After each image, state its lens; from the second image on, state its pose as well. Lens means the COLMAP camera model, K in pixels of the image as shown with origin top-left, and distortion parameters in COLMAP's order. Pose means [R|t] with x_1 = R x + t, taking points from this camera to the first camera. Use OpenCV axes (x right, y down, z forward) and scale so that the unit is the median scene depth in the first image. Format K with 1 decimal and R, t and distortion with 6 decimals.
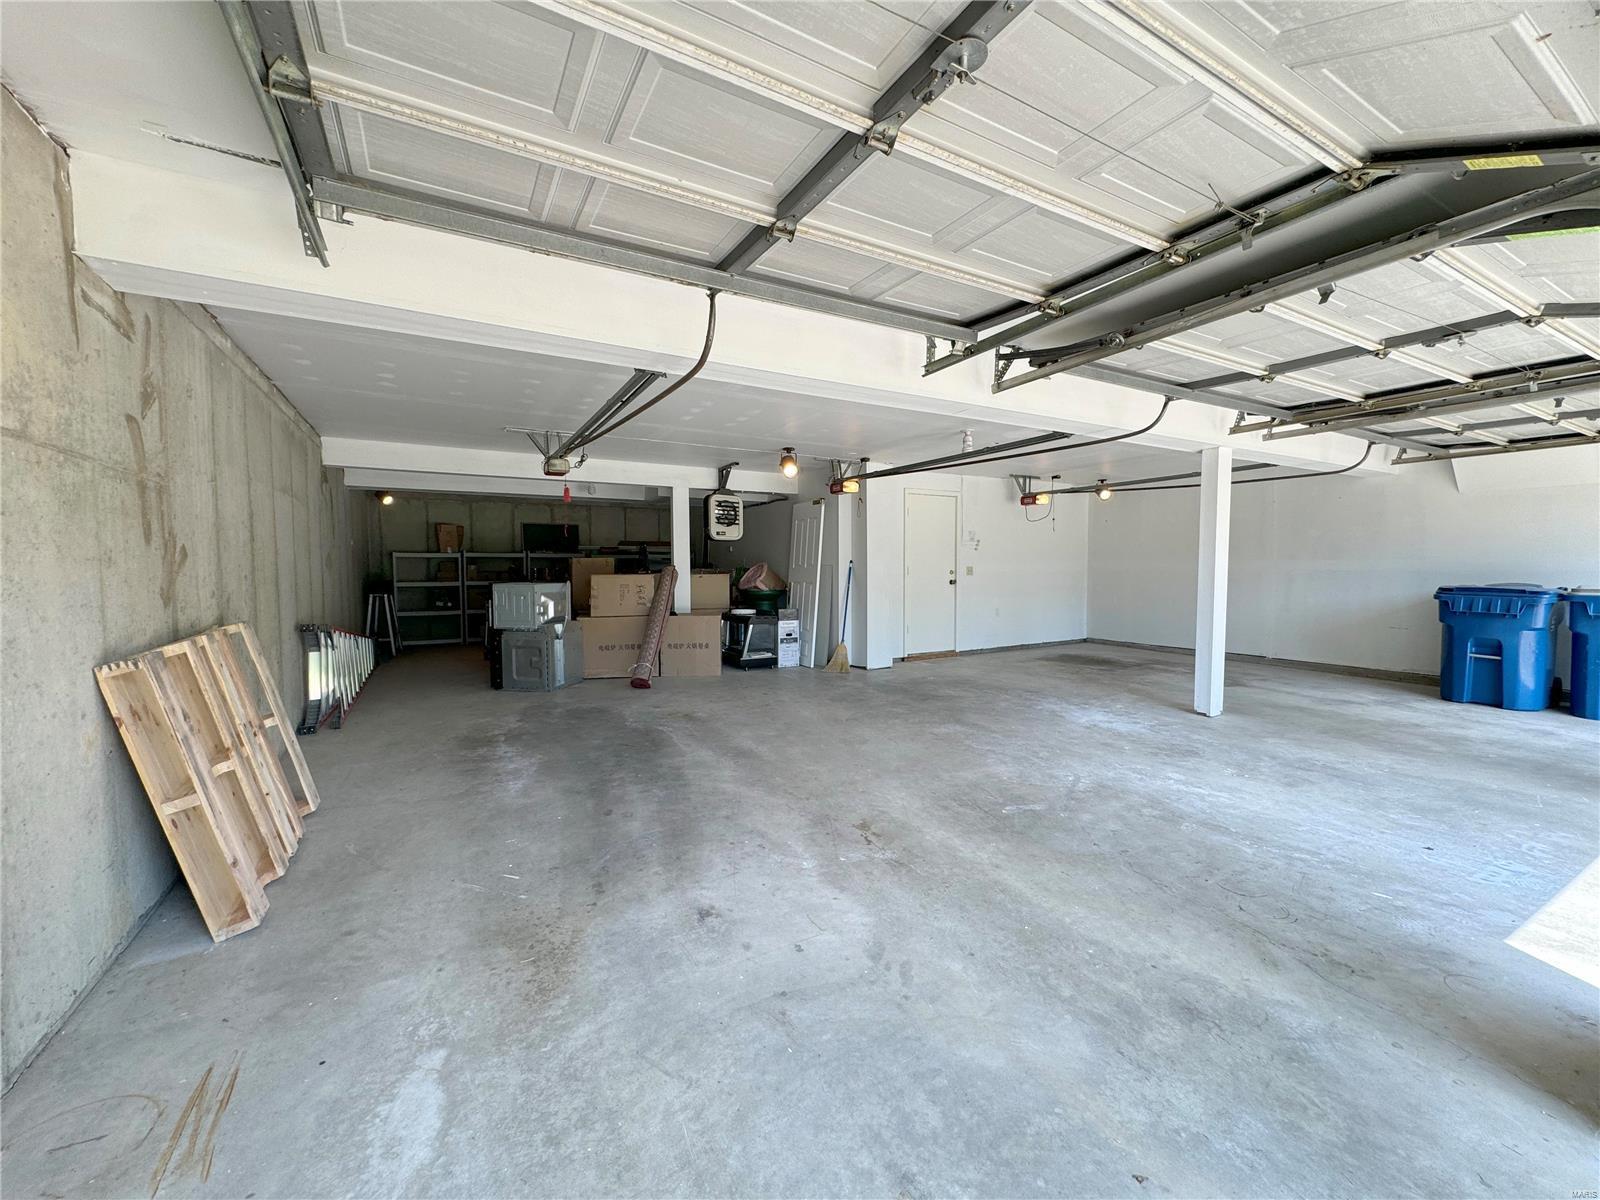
lens RADIAL K [[634.4, 0, 800.0], [0, 634.4, 600.0], [0, 0, 1]] dist [-0.000671, -0.000137]
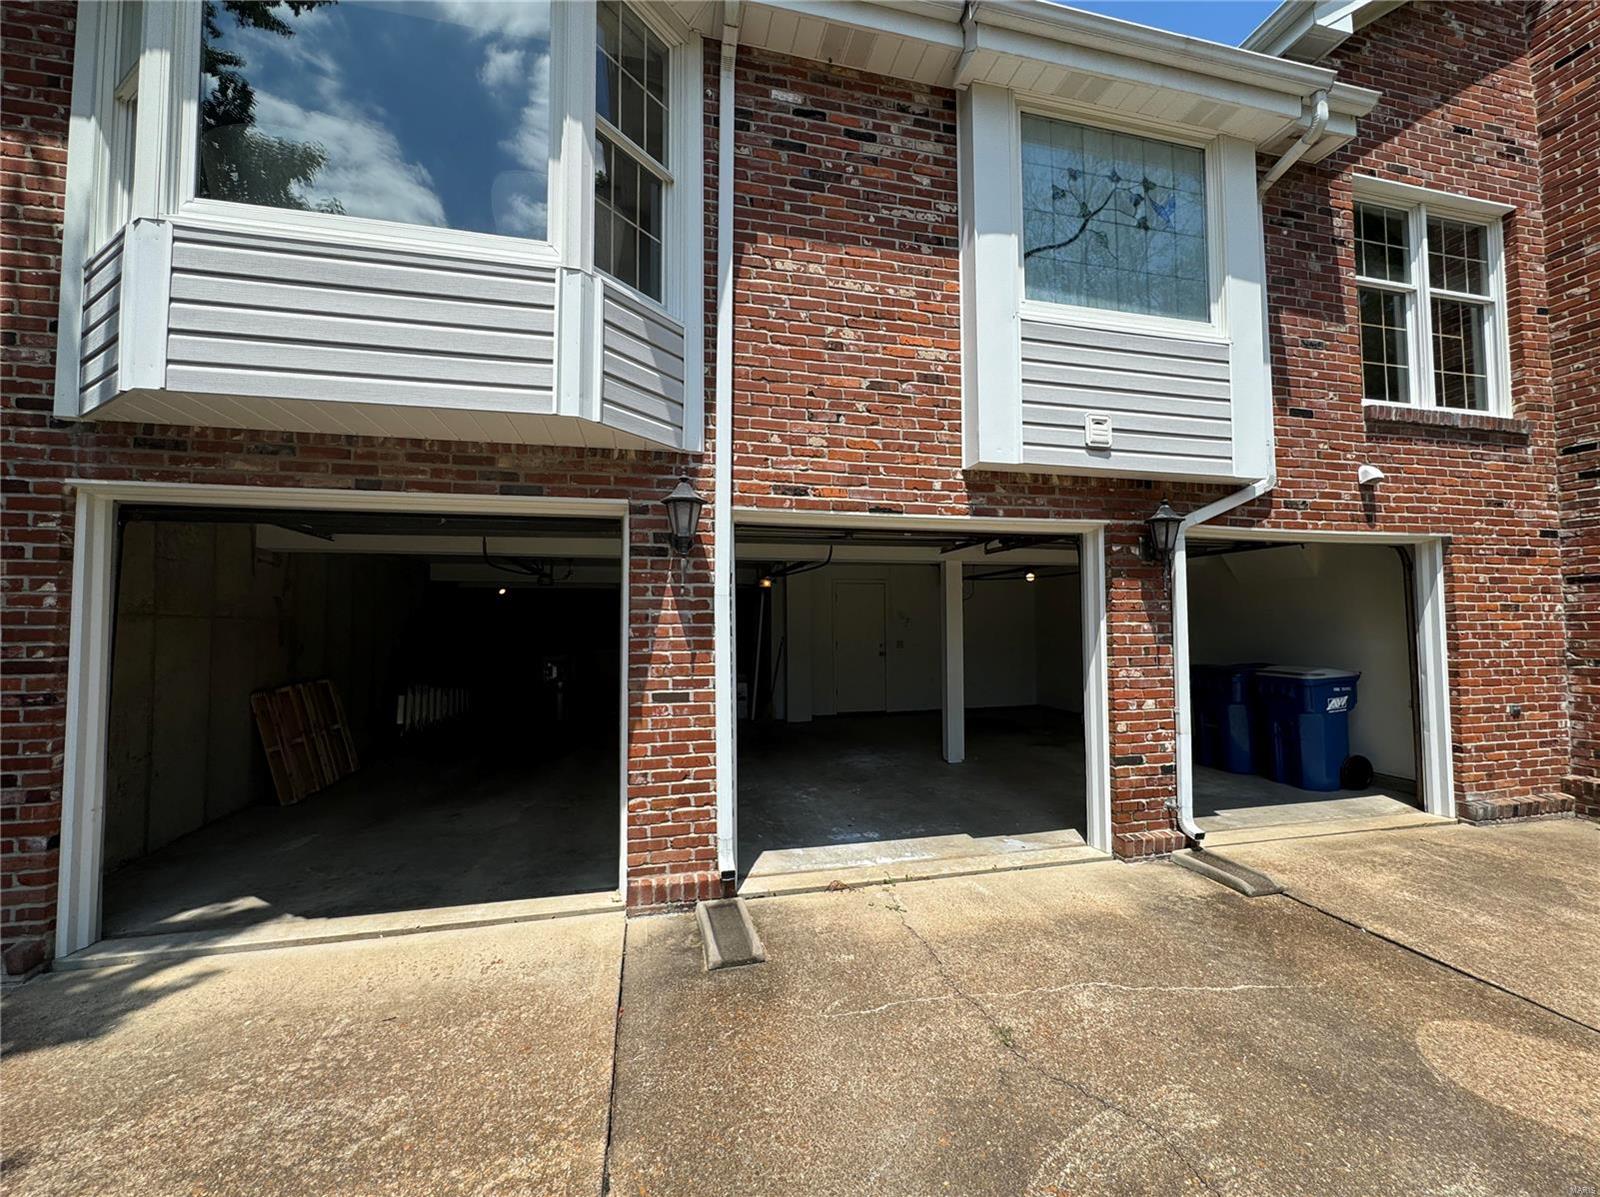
lens RADIAL K [[662.0, 0, 800.0], [0, 662.0, 598.5], [0, 0, 1]] dist [-0.000482, -0.000063]
pose [[0.961492, -0.016177, -0.274355, 1.385456], [-0.009852, 0.995596, -0.093234, -0.044387], [0.274655, 0.092347, 0.957098, -0.792525]]
